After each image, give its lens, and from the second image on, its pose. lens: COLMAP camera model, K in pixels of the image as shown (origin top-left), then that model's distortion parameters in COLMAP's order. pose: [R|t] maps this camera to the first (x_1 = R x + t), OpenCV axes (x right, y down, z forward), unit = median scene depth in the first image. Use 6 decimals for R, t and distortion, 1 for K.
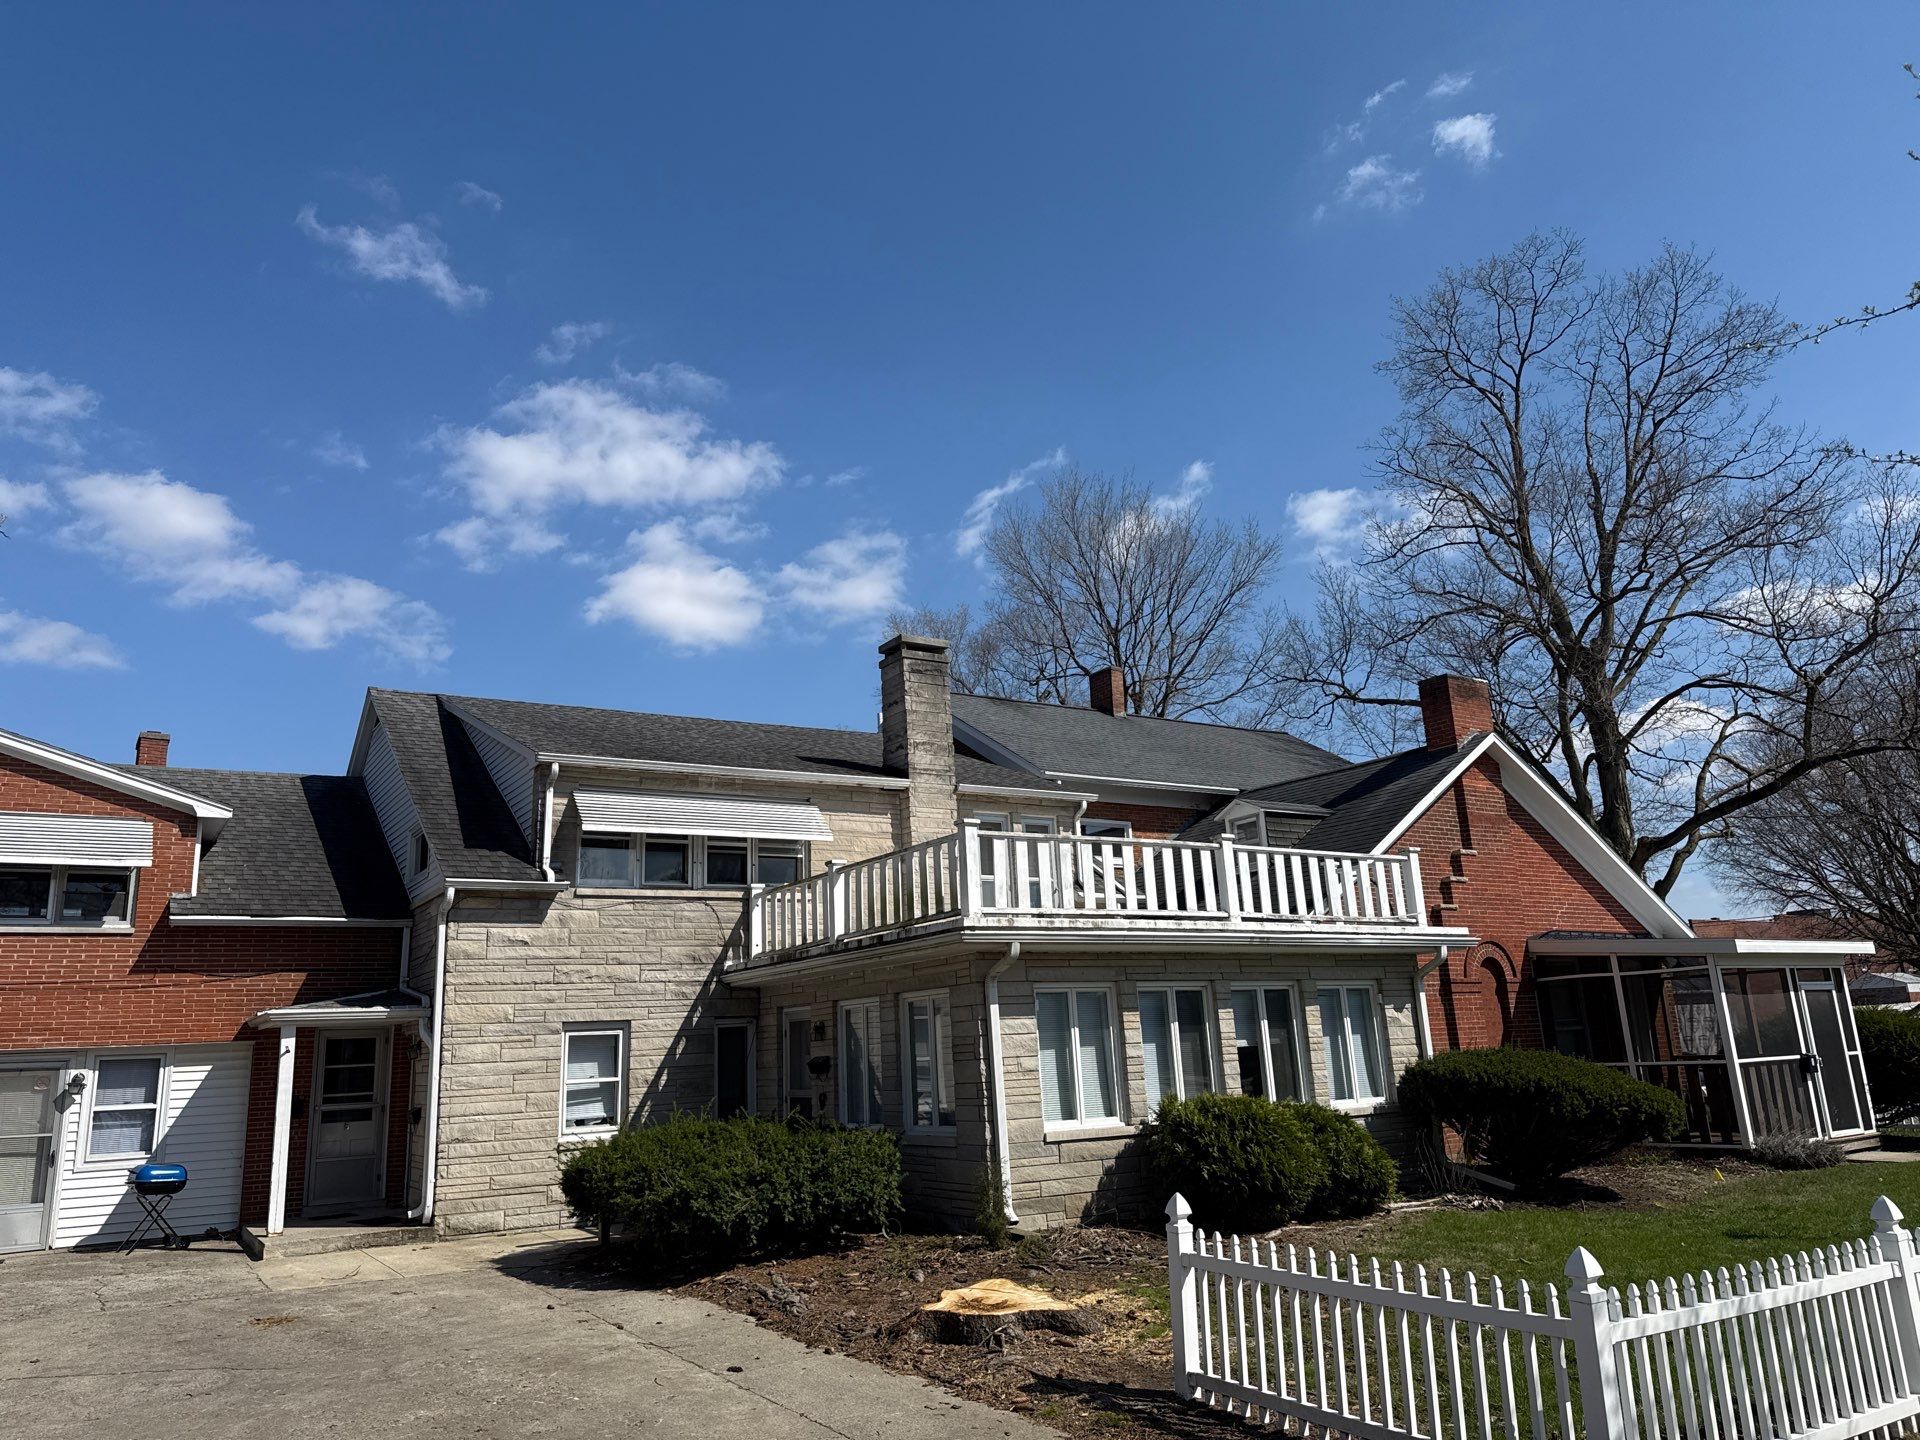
lens RADIAL K [[1356.3, 0, 945.7], [0, 1356.3, 699.5], [0, 0, 1]] dist [0.107832, -0.155743]
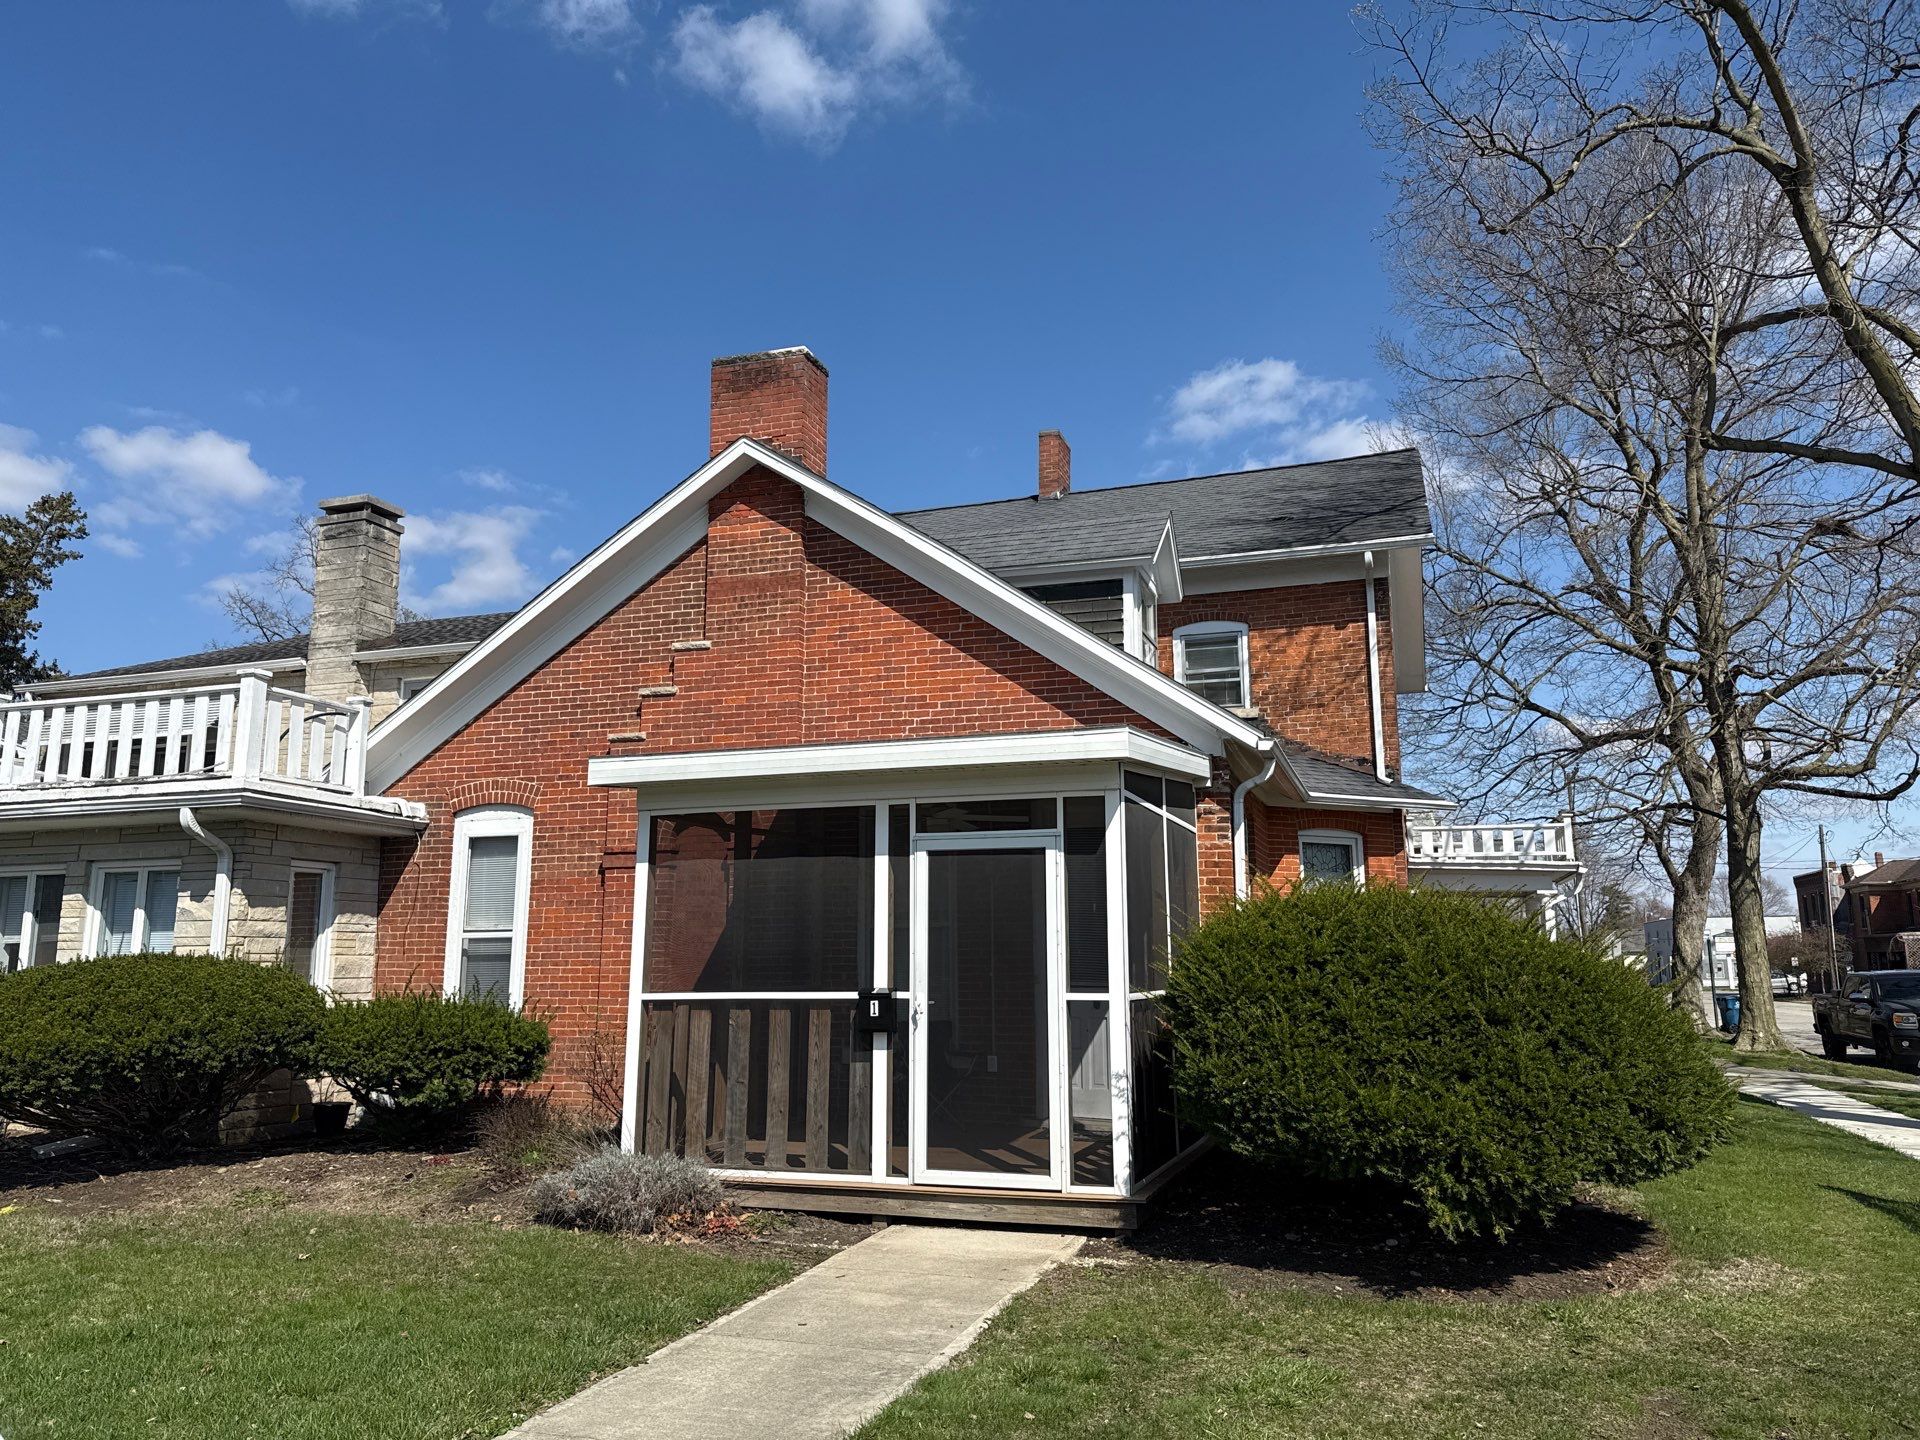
lens RADIAL K [[1348.7, 0, 950.0], [0, 1348.7, 705.0], [0, 0, 1]] dist [0.104412, -0.162575]
pose [[0.627589, -0.104233, -0.771536, 1.148043], [0.175308, 0.984467, 0.009601, 0.188908], [0.758551, -0.141282, 0.636113, 0.860787]]
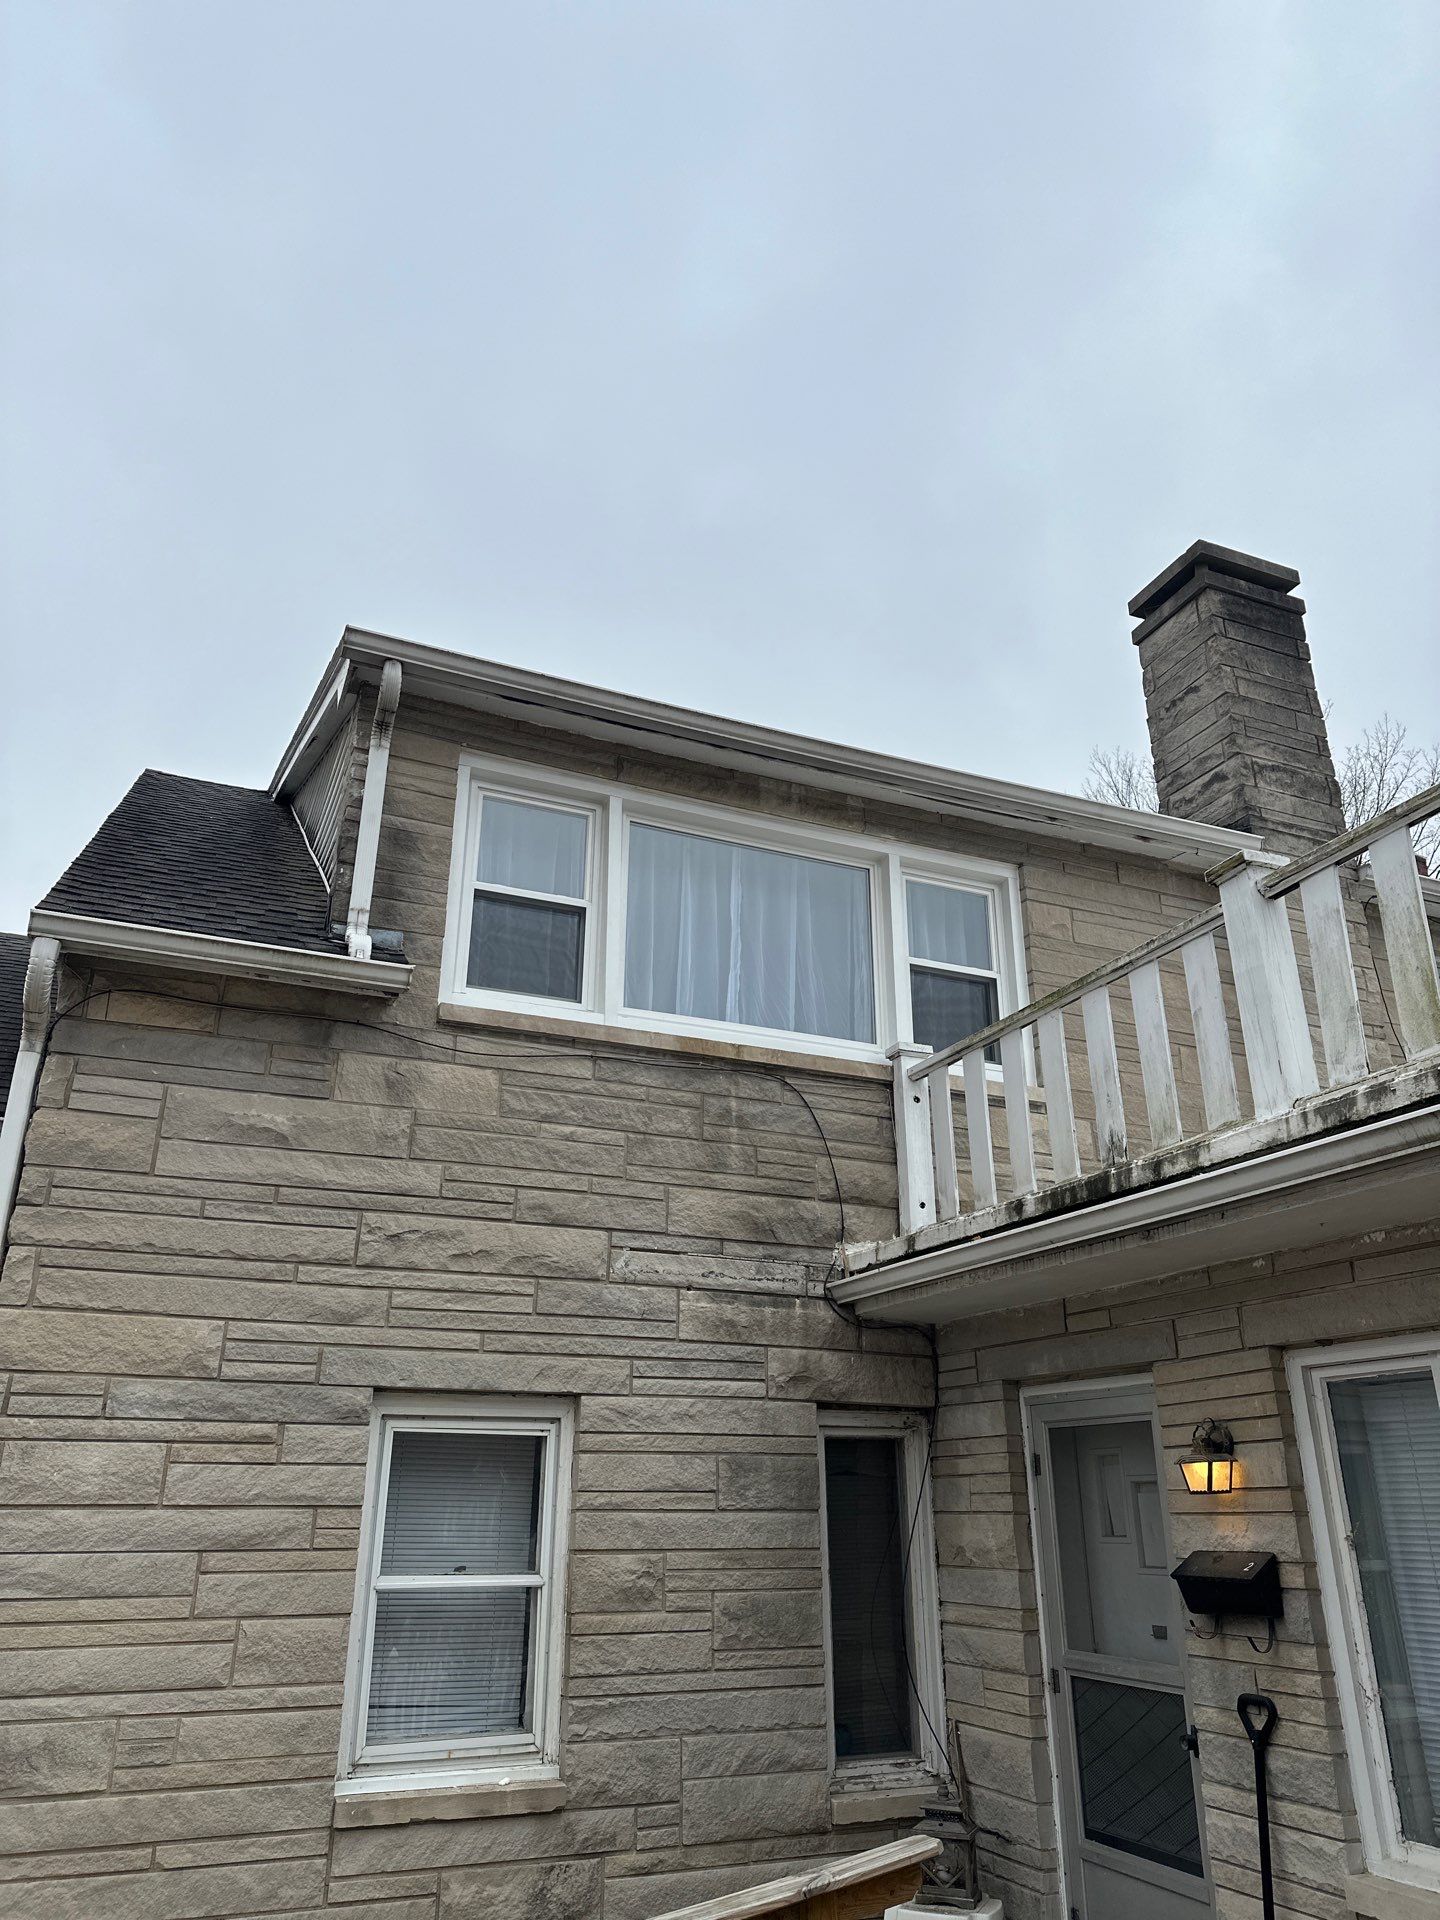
lens RADIAL K [[1312.8, 0, 716.7], [0, 1312.8, 939.7], [0, 0, 1]] dist [0.069218, -0.081325]
pose [[0.984356, -0.026028, -0.174260, -0.140457], [0.000242, 0.989228, -0.146383, 0.174578], [0.176193, 0.144051, 0.973758, 0.686008]]
